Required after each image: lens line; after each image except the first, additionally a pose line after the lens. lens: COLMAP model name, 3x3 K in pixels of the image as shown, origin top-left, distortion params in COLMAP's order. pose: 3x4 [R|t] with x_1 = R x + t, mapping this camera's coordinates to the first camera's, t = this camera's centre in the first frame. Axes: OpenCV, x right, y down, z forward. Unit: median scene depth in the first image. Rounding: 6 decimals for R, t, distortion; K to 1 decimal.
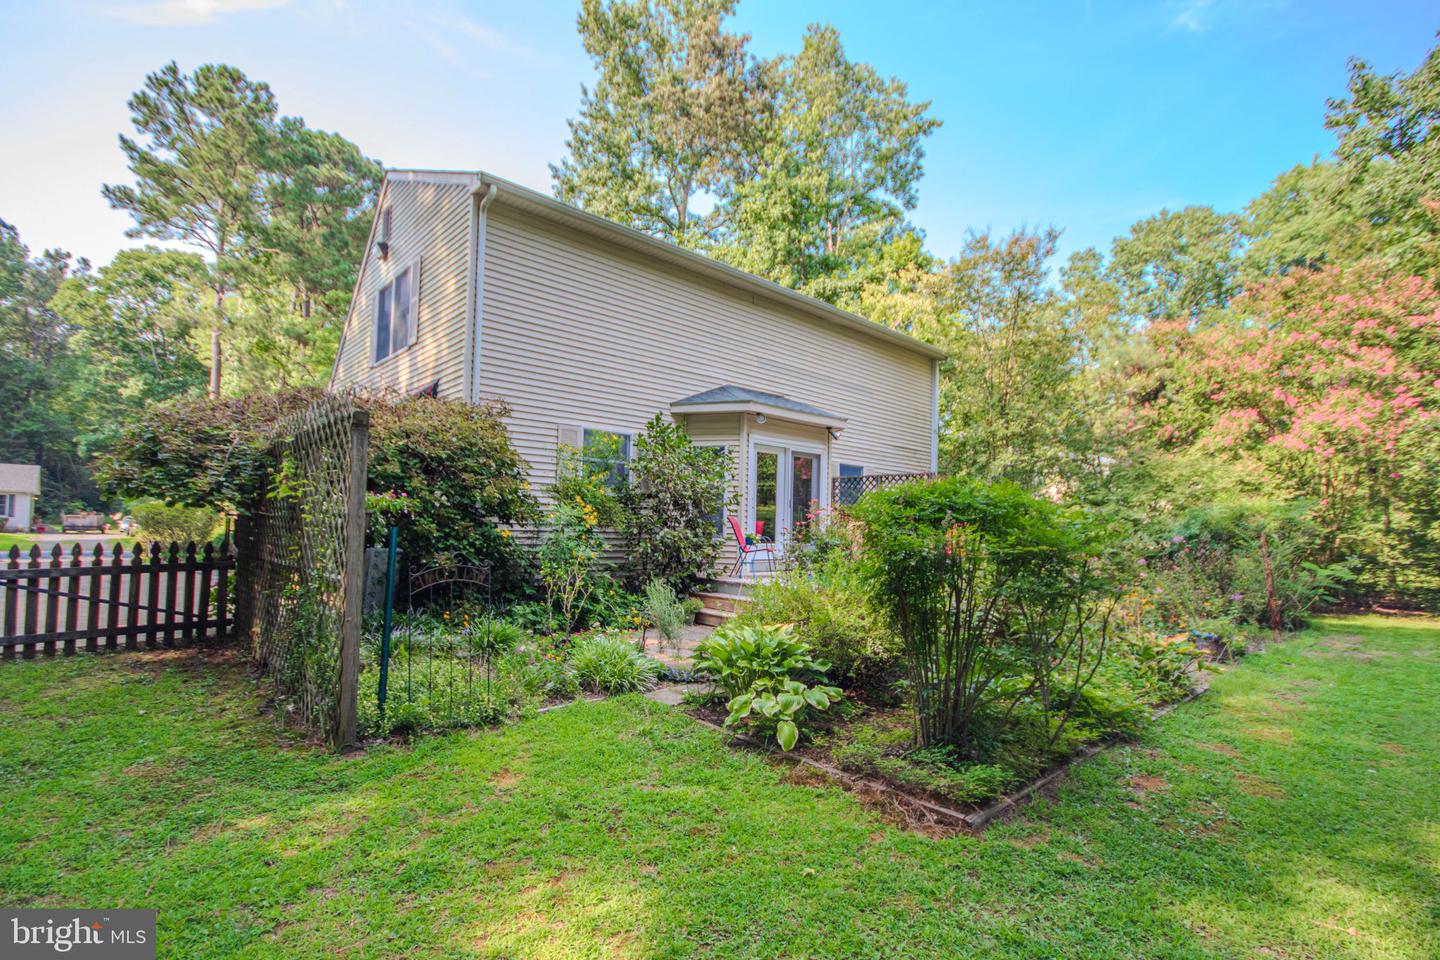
lens RADIAL K [[664.6, 0, 719.9], [0, 664.6, 501.4], [0, 0, 1]] dist [0.018368, -0.015017]
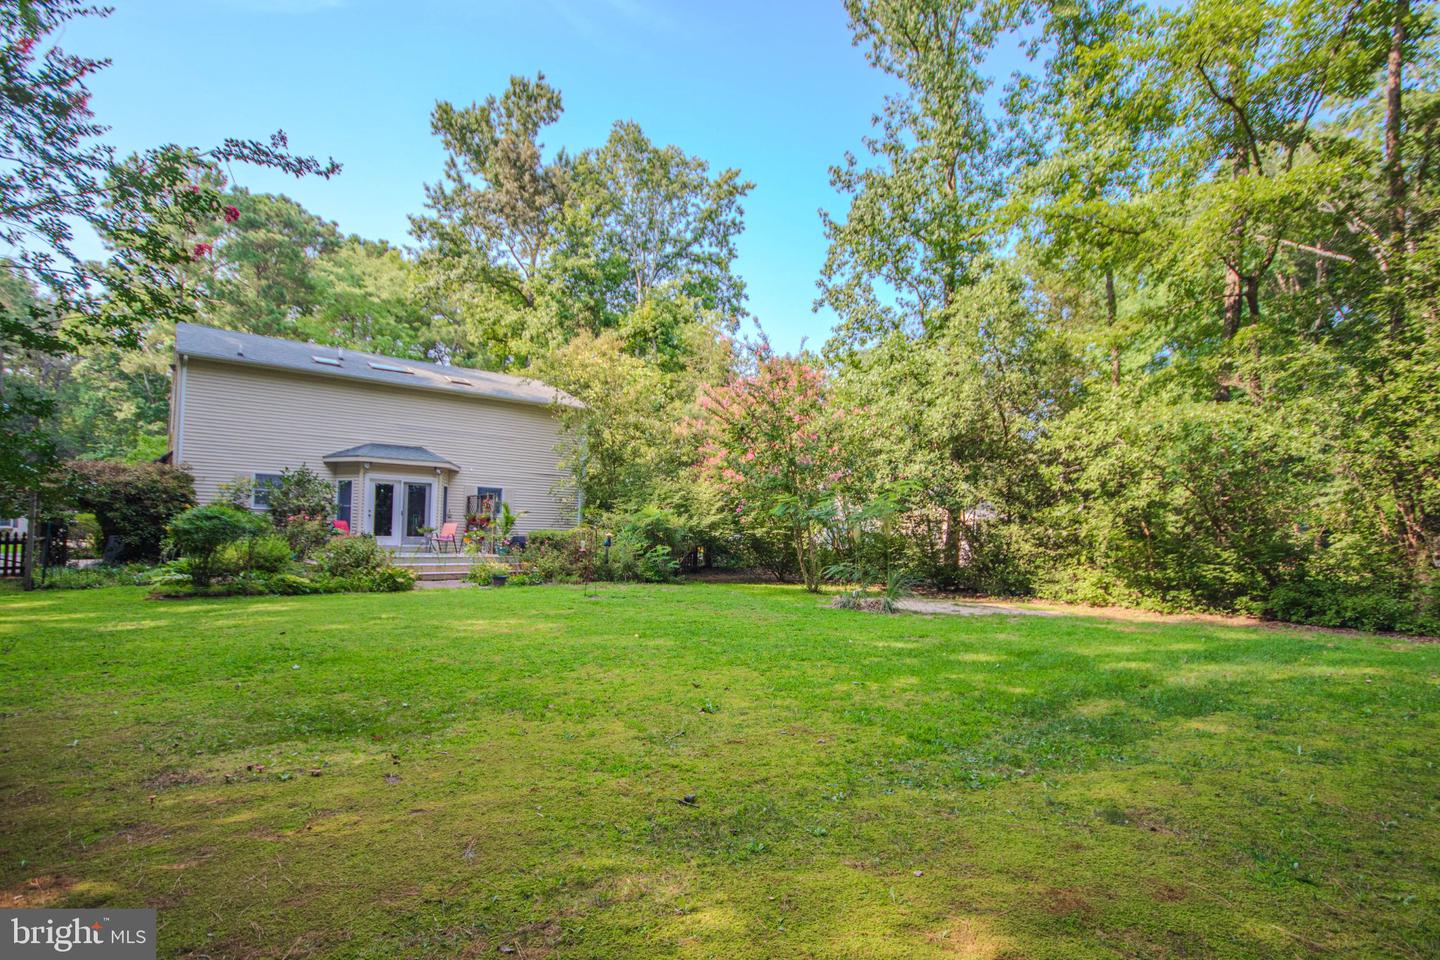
lens RADIAL K [[744.6, 0, 726.7], [0, 744.6, 501.2], [0, 0, 1]] dist [0.014996, -0.001304]
pose [[0.996767, -0.005732, -0.080145, 0.380094], [0.004748, 0.999911, -0.012458, -0.000277], [0.080209, 0.012037, 0.996705, -0.290400]]
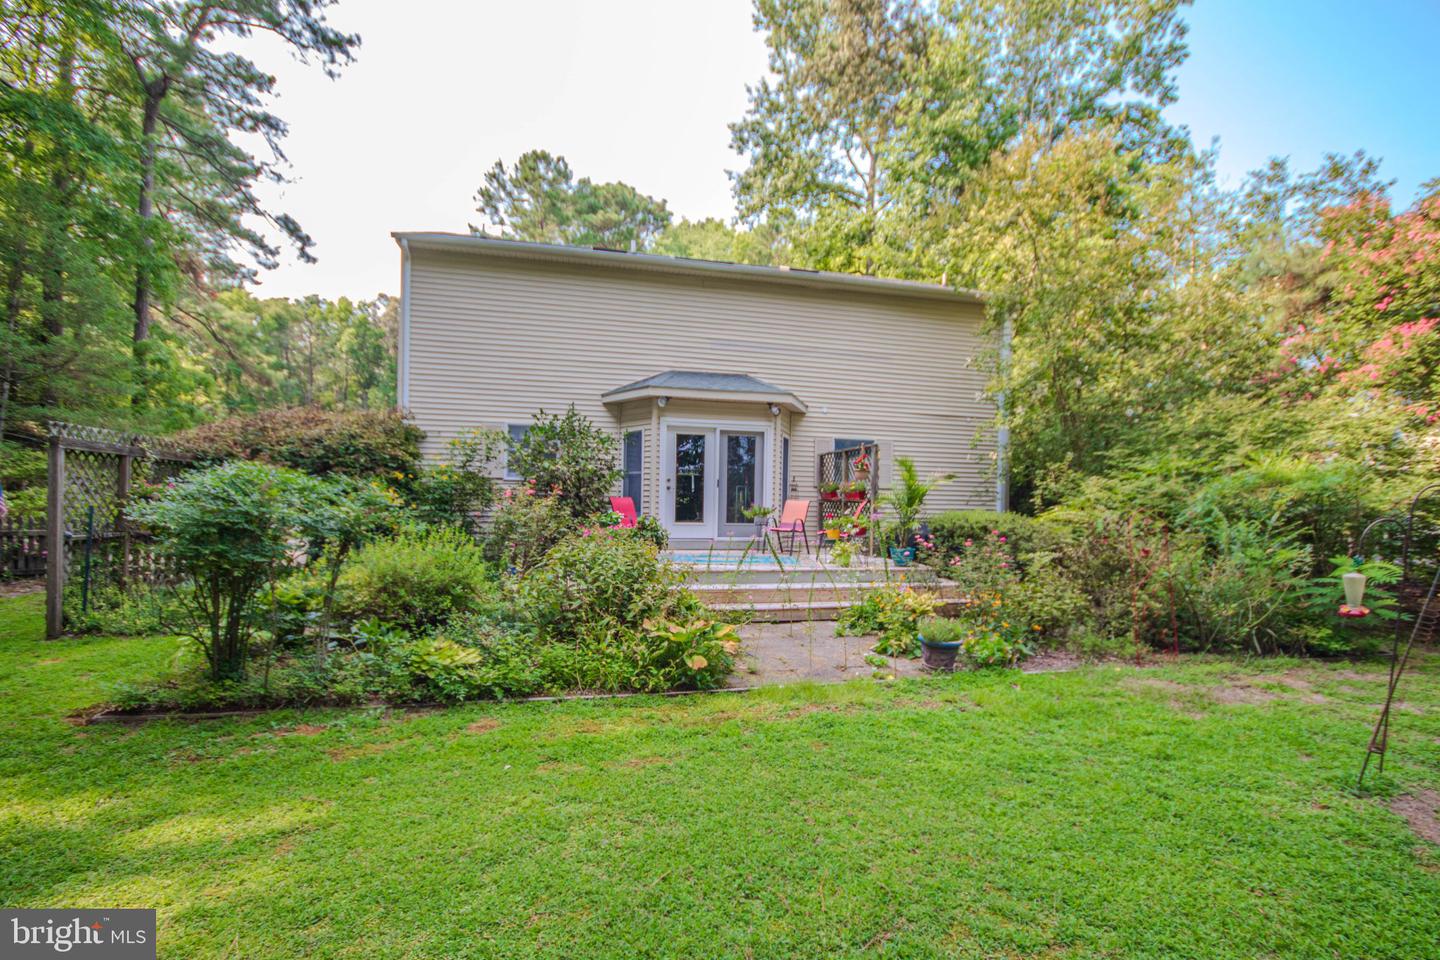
lens RADIAL K [[664.6, 0, 719.9], [0, 664.6, 501.4], [0, 0, 1]] dist [0.018368, -0.015017]
pose [[0.871676, -0.008003, -0.490017, 0.209205], [0.019495, 0.999641, 0.018353, 0.003773], [0.489695, -0.025551, 0.871519, 0.046995]]
